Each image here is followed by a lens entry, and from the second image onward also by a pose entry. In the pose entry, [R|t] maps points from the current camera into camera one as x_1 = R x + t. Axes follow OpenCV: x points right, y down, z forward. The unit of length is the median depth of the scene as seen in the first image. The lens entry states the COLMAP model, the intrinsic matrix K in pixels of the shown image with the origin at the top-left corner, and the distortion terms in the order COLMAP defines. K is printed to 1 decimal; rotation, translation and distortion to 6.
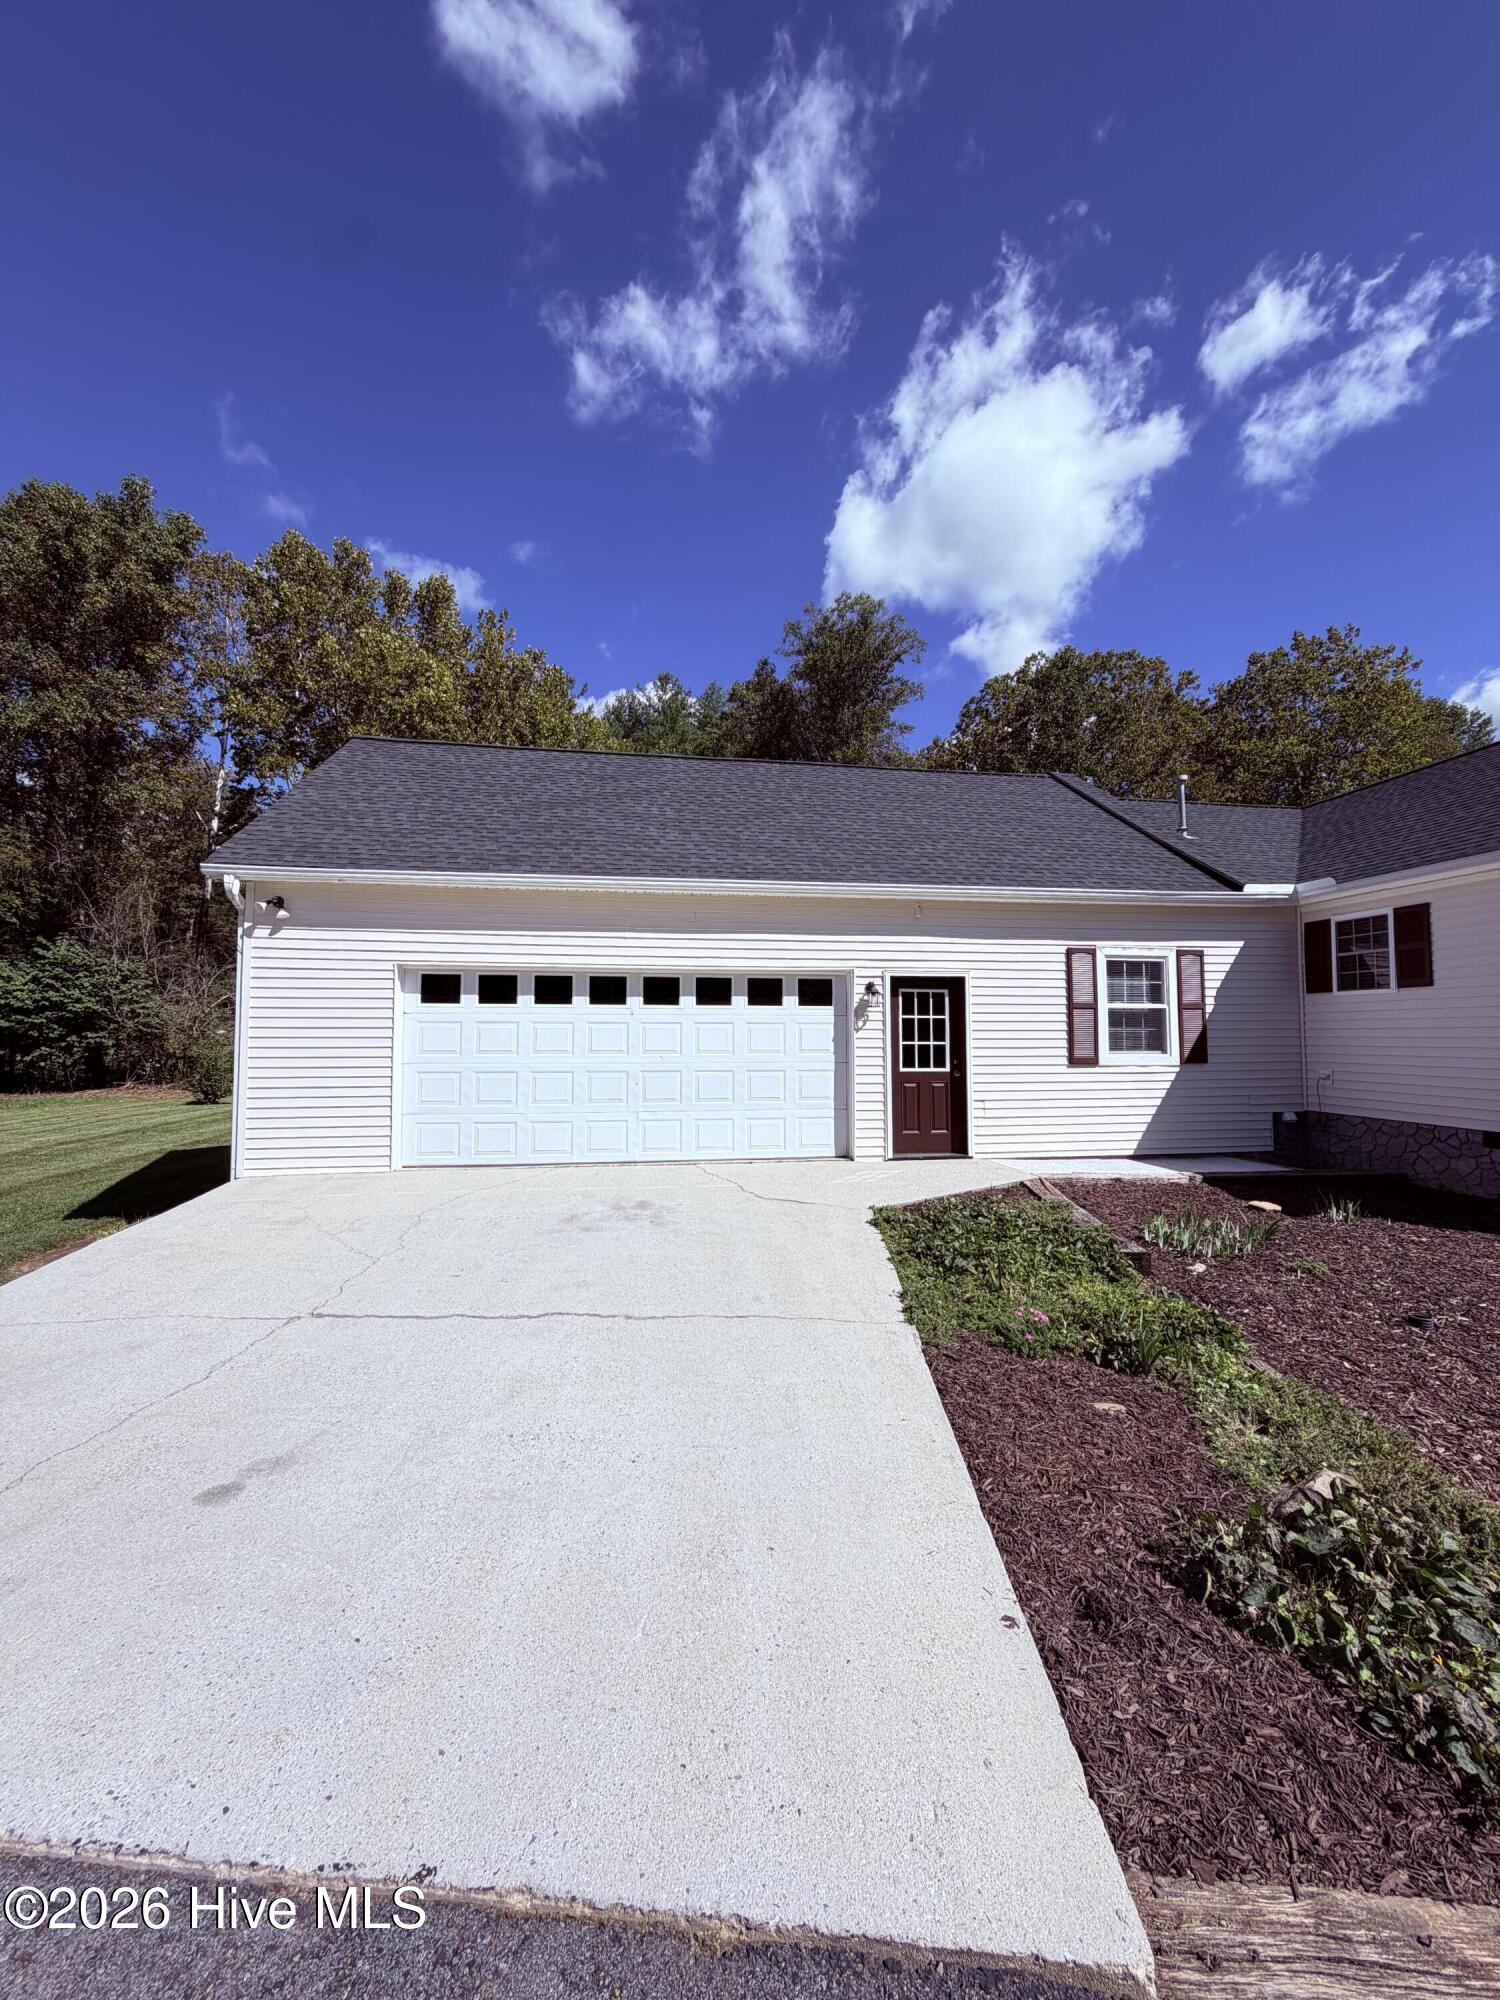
lens RADIAL K [[799.7, 0, 747.5], [0, 799.7, 993.8], [0, 0, 1]] dist [-0.000873, 0.000105]
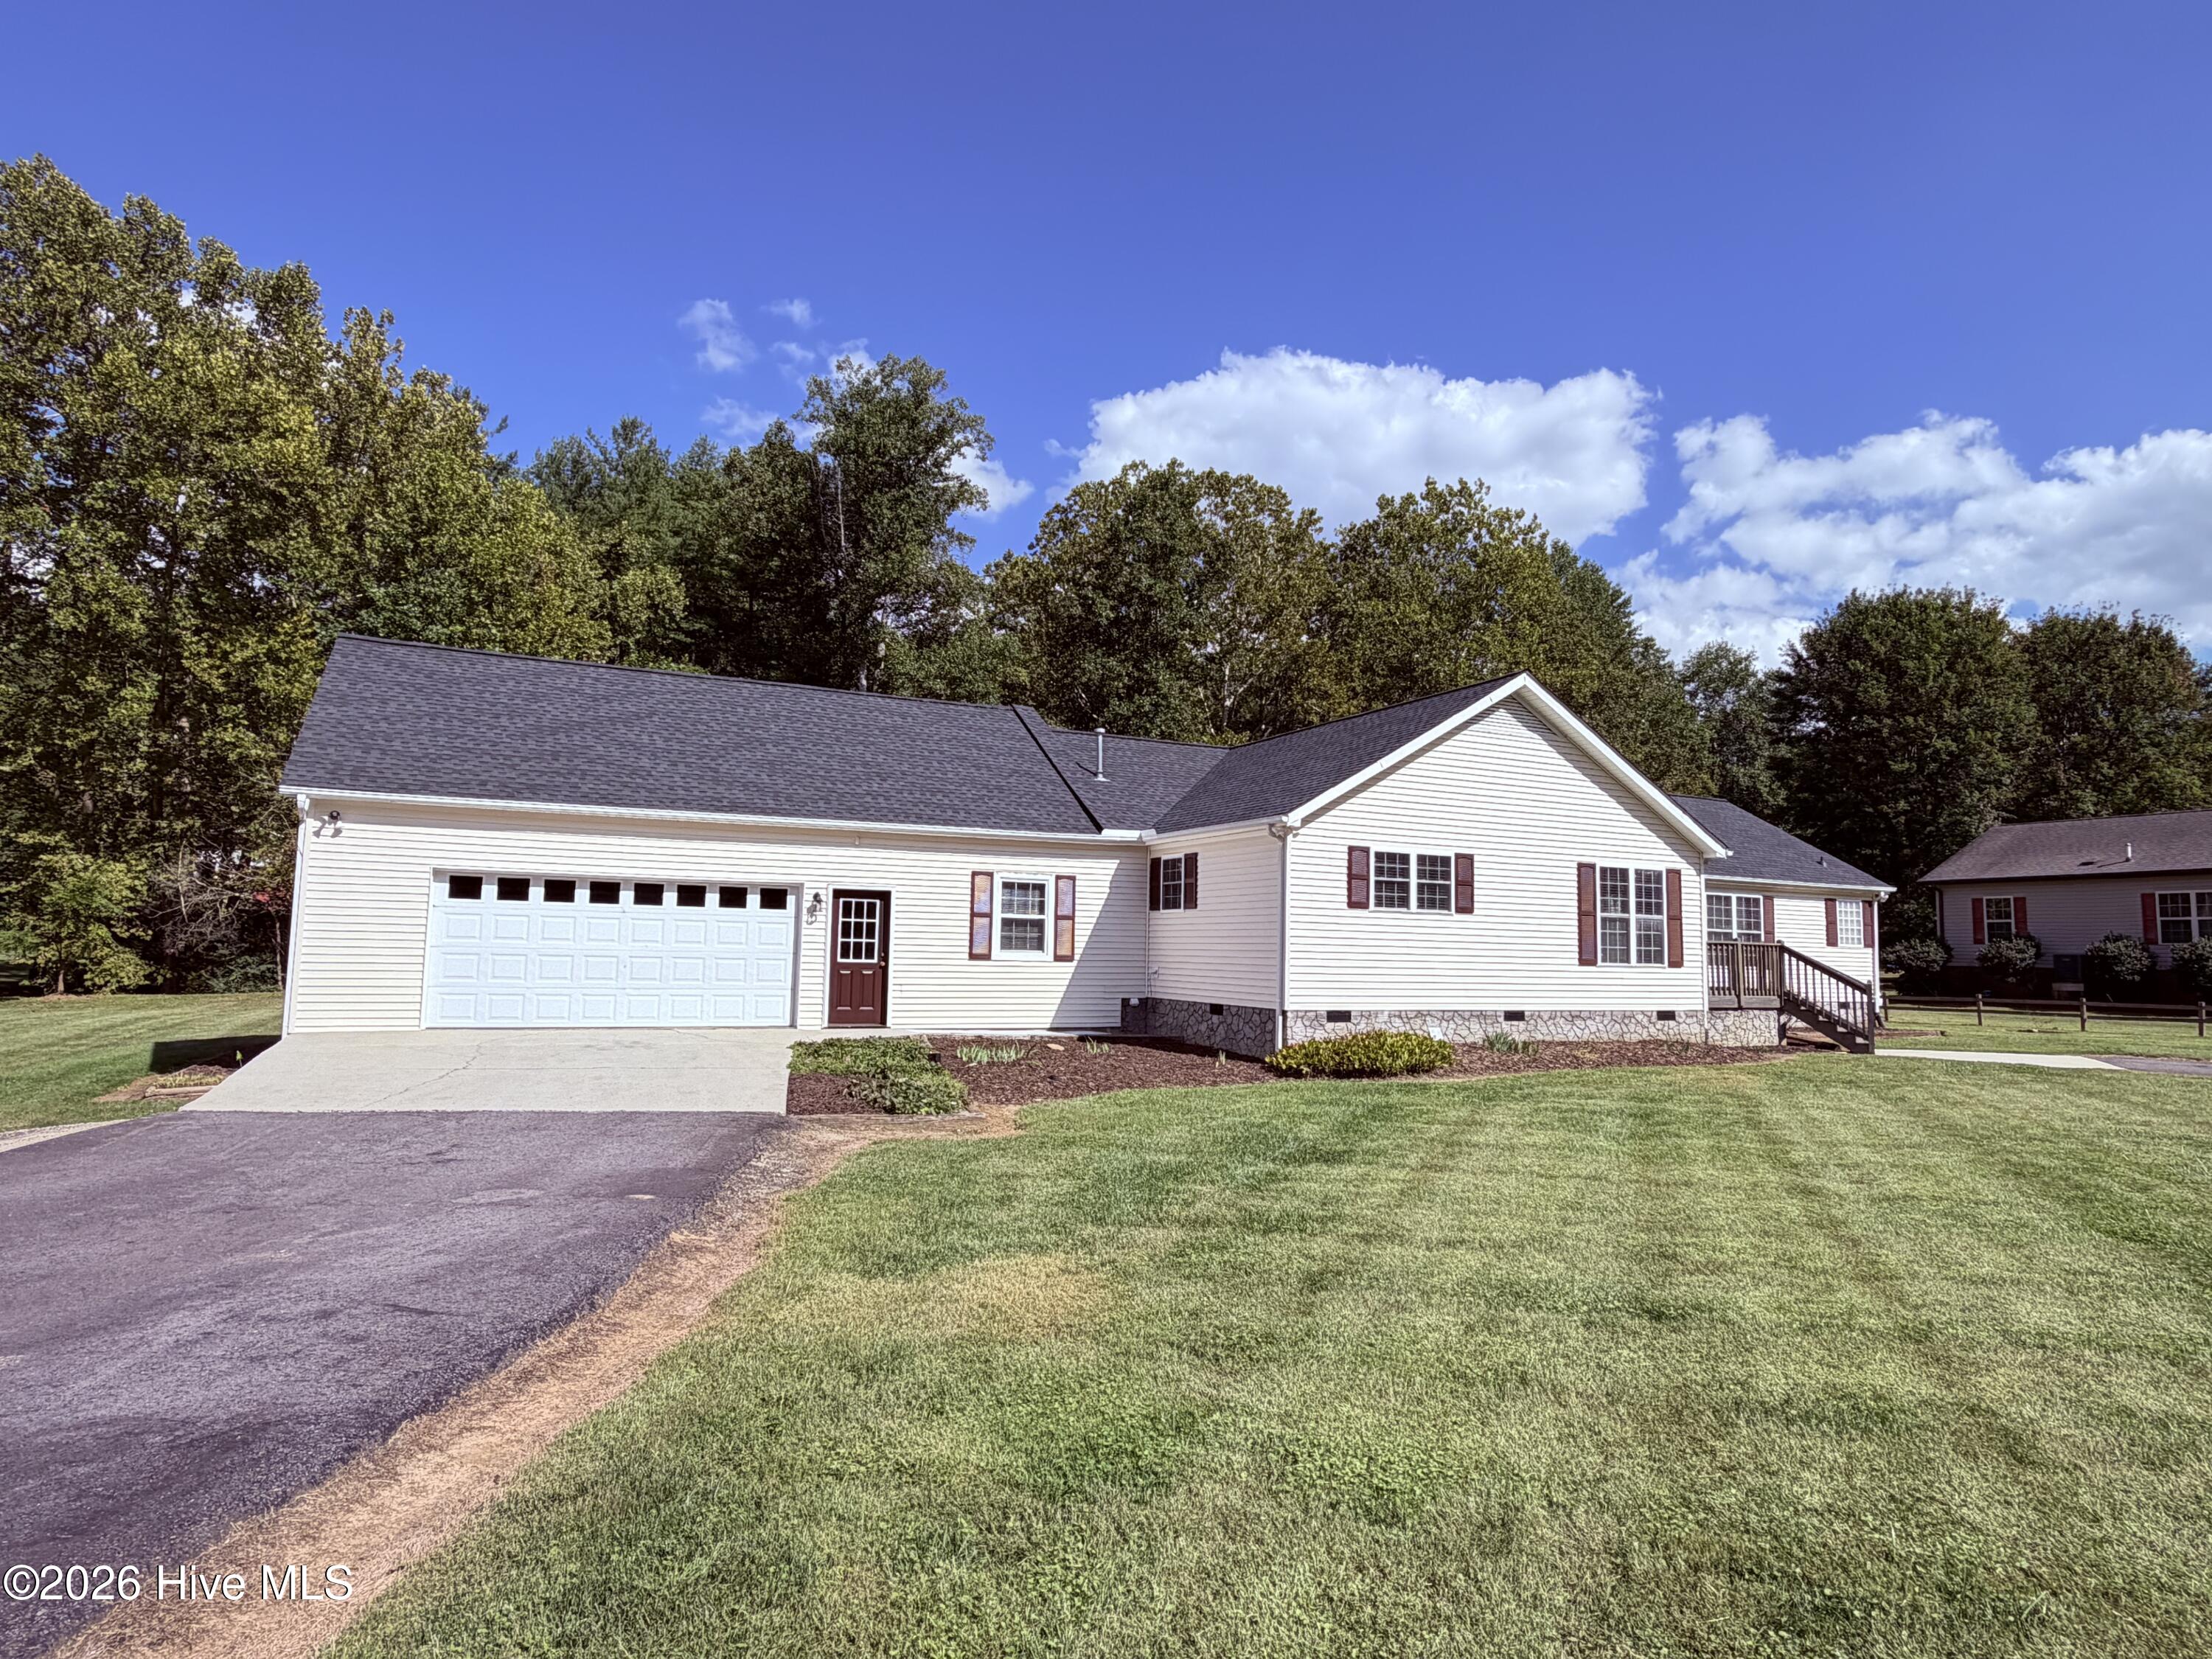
lens RADIAL K [[1263.4, 0, 1099.7], [0, 1263.4, 828.4], [0, 0, 1]] dist [-0.001043, 0.002482]
pose [[0.960358, 0.047210, 0.274744, 0.022956], [-0.034999, 0.998177, -0.049178, -0.031372], [-0.276565, 0.037613, 0.960259, -1.040093]]
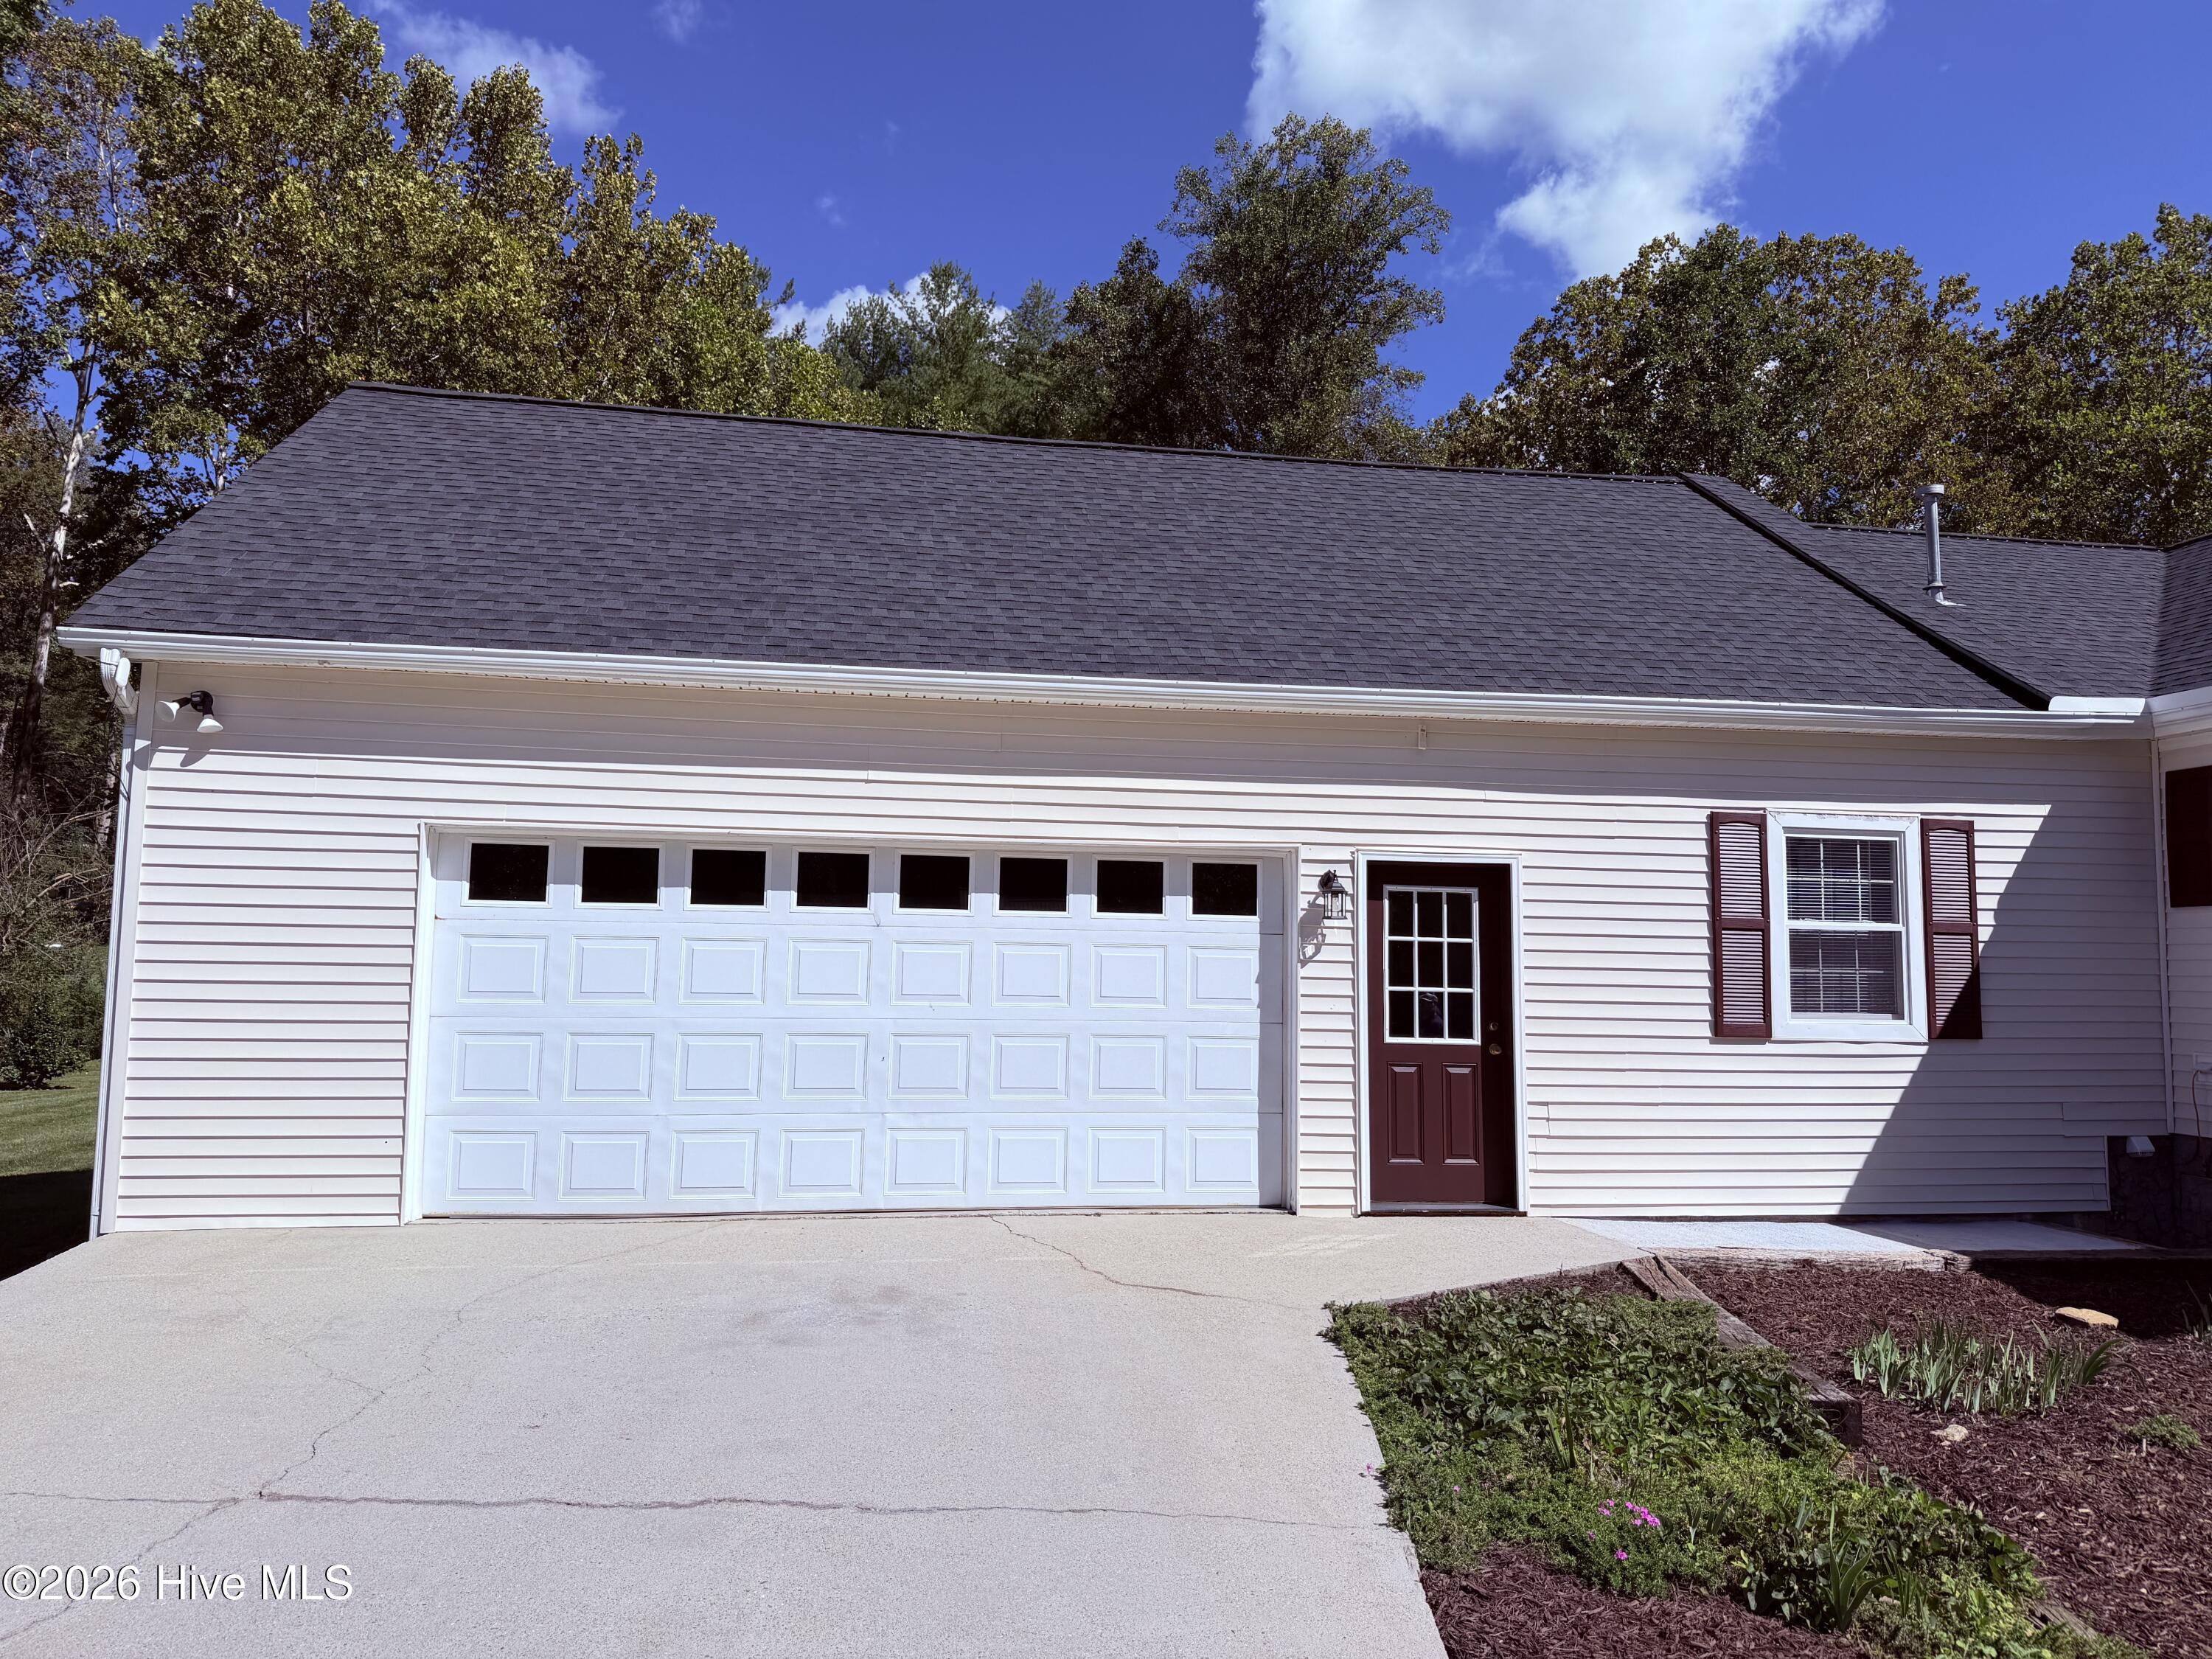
lens RADIAL K [[1560.2, 0, 1105.2], [0, 1560.2, 825.0], [0, 0, 1]] dist [0.065728, -0.072754]
pose [[0.999839, 0.016551, 0.006979, -0.002243], [-0.016268, 0.999114, -0.038804, -0.003018], [-0.007615, 0.038685, 0.999222, -0.026571]]
